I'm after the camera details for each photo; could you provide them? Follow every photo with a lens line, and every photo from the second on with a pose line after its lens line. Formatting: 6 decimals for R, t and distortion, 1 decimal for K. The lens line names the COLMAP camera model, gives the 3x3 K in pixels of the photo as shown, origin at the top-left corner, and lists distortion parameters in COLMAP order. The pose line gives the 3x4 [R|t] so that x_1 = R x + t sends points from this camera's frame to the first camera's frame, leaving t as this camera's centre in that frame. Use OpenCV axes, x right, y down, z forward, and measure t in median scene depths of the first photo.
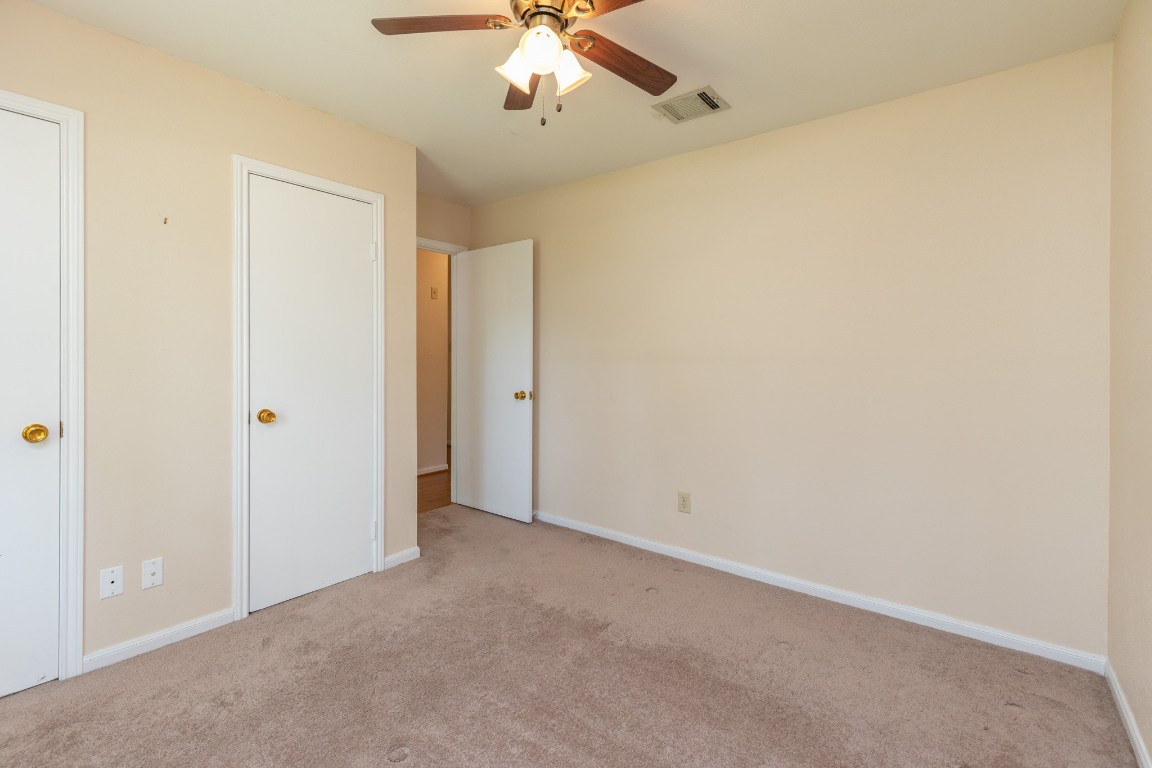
lens RADIAL K [[529.3, 0, 571.0], [0, 529.3, 368.9], [0, 0, 1]] dist [0.017067, -0.000015]
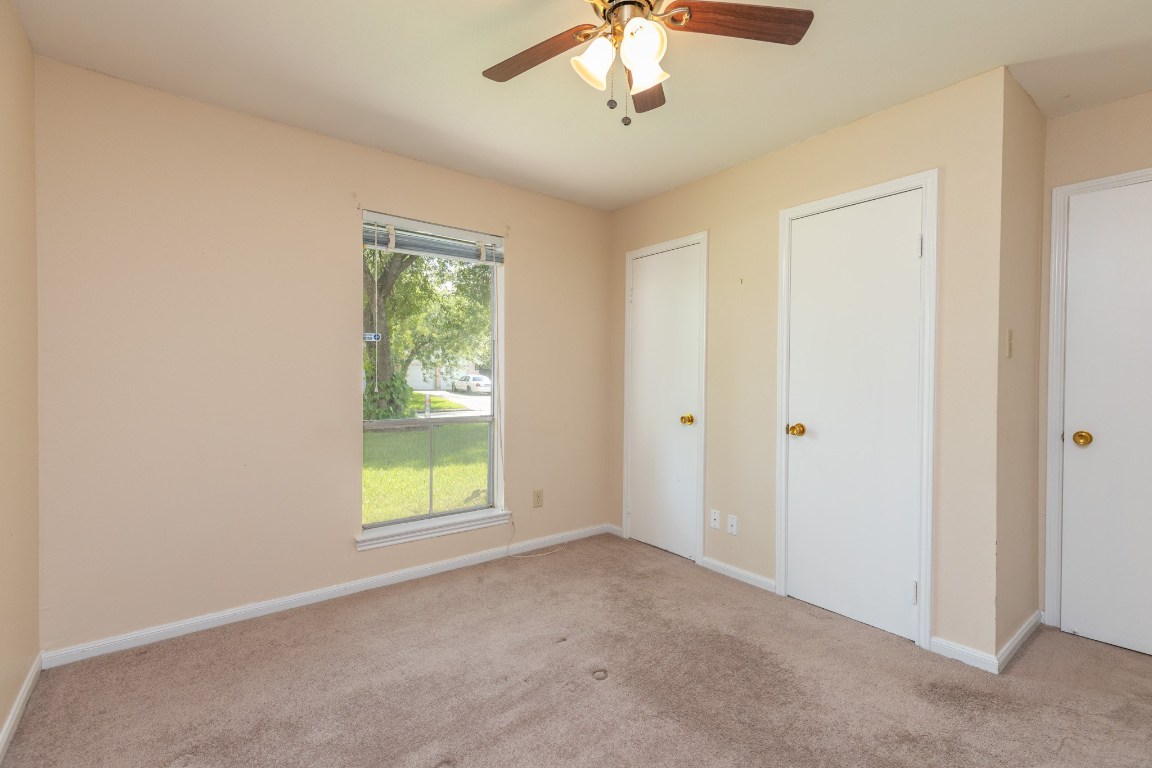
lens RADIAL K [[529.3, 0, 571.0], [0, 529.3, 368.9], [0, 0, 1]] dist [0.017067, -0.000015]
pose [[-0.253200, -0.015986, -0.967282, 0.736421], [-0.013393, 0.999826, -0.013018, -0.019073], [0.967321, 0.009659, -0.253370, 0.937595]]
